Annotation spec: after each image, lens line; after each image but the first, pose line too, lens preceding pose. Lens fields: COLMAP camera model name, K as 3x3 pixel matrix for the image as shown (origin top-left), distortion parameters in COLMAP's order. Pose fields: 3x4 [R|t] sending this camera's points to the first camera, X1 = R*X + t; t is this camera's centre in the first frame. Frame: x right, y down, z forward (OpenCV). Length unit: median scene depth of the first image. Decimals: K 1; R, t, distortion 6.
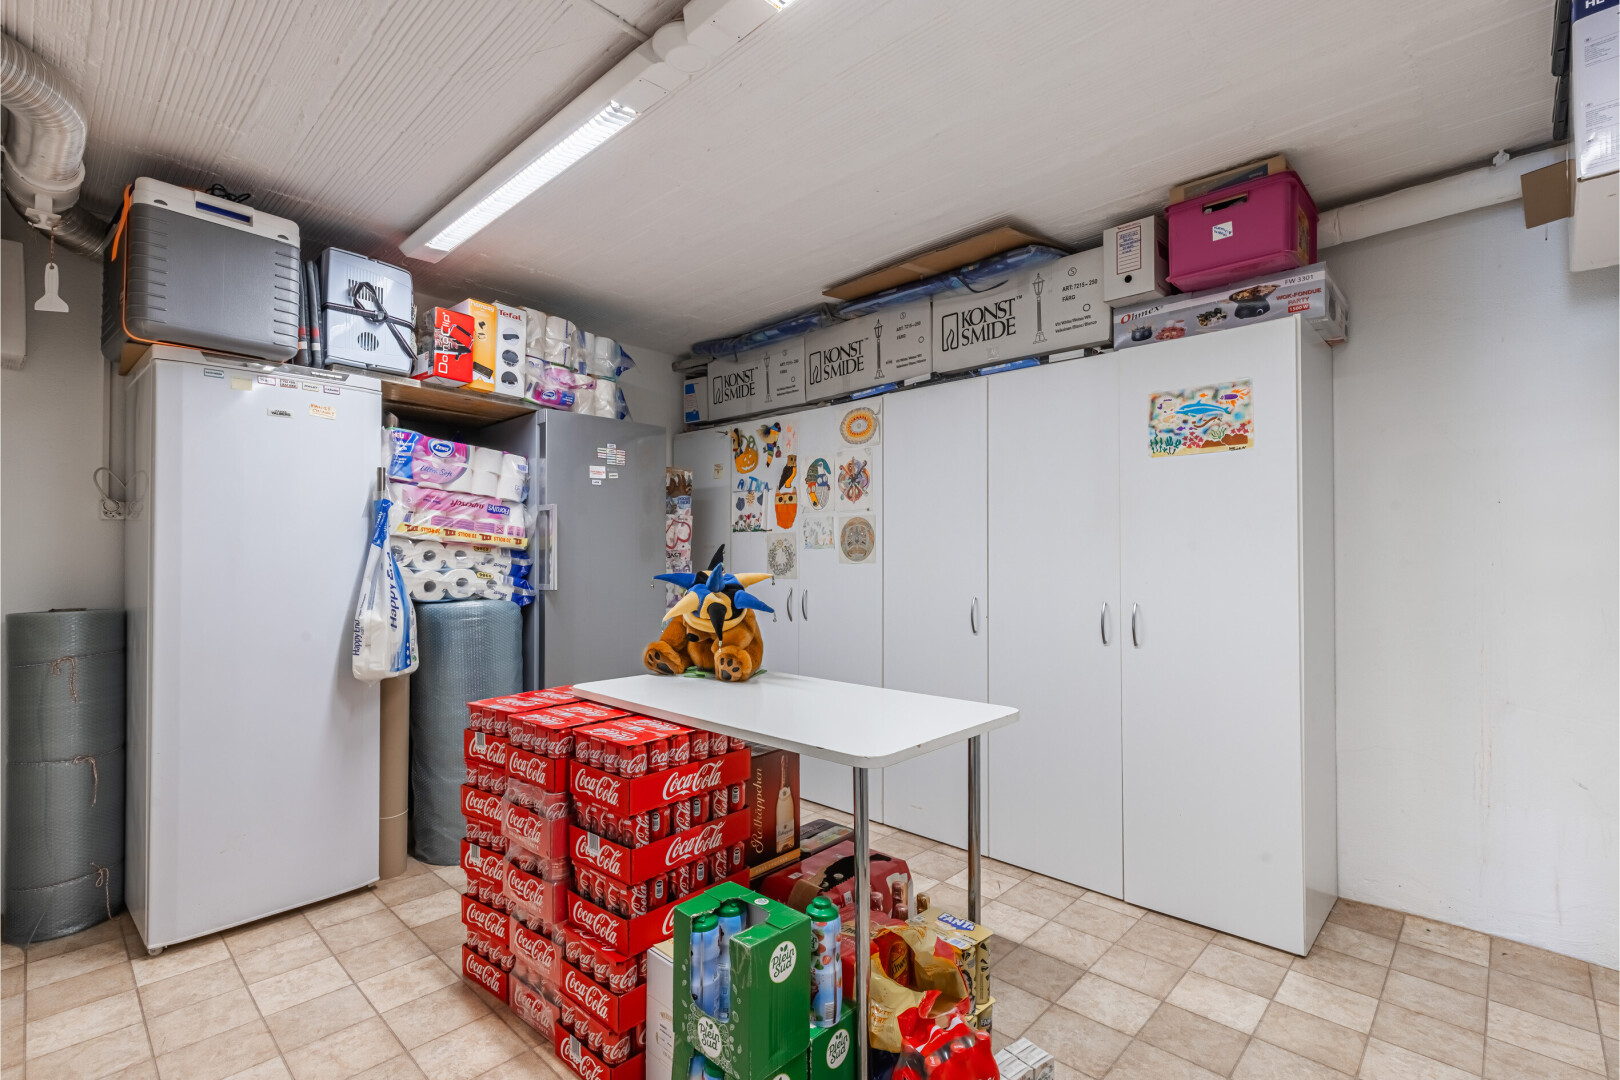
lens RADIAL K [[731.2, 0, 817.2], [0, 731.2, 557.4], [0, 0, 1]] dist [0.001995, 0.000236]
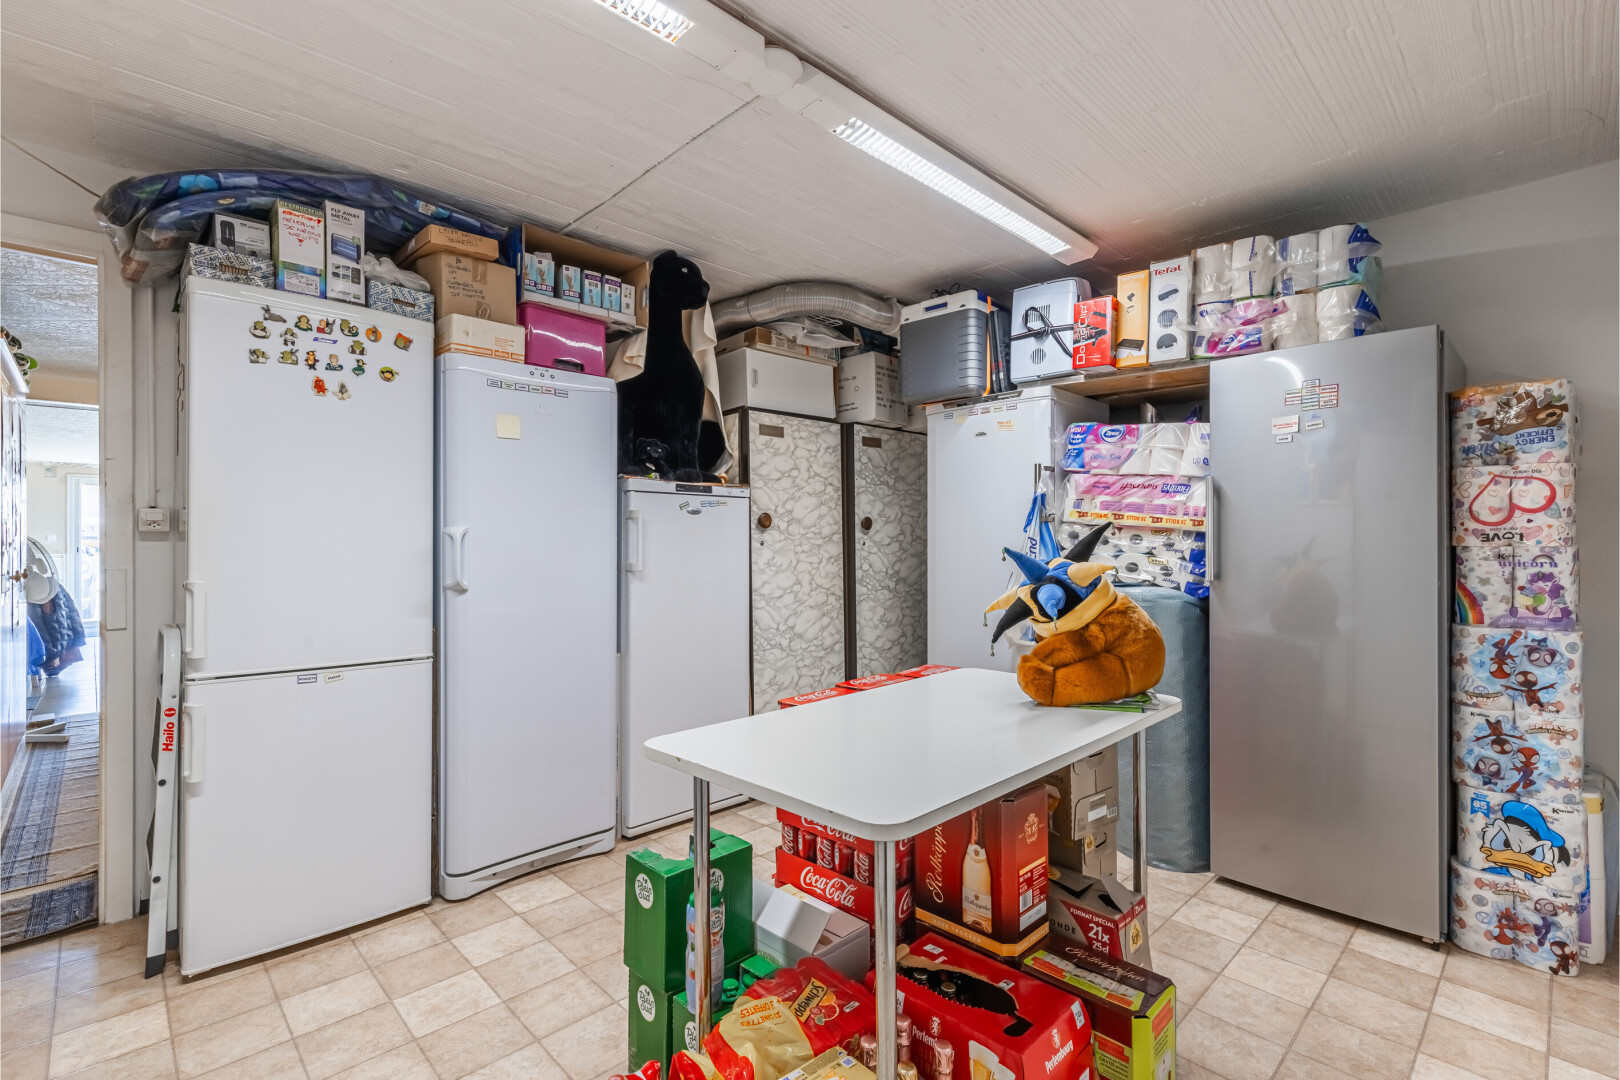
lens RADIAL K [[731.2, 0, 817.2], [0, 731.2, 557.4], [0, 0, 1]] dist [0.001995, 0.000236]
pose [[-0.048776, 0.017831, -0.998651, 0.529067], [-0.000547, 0.999840, 0.017879, 0.004356], [0.998810, 0.001418, -0.048758, 0.651490]]
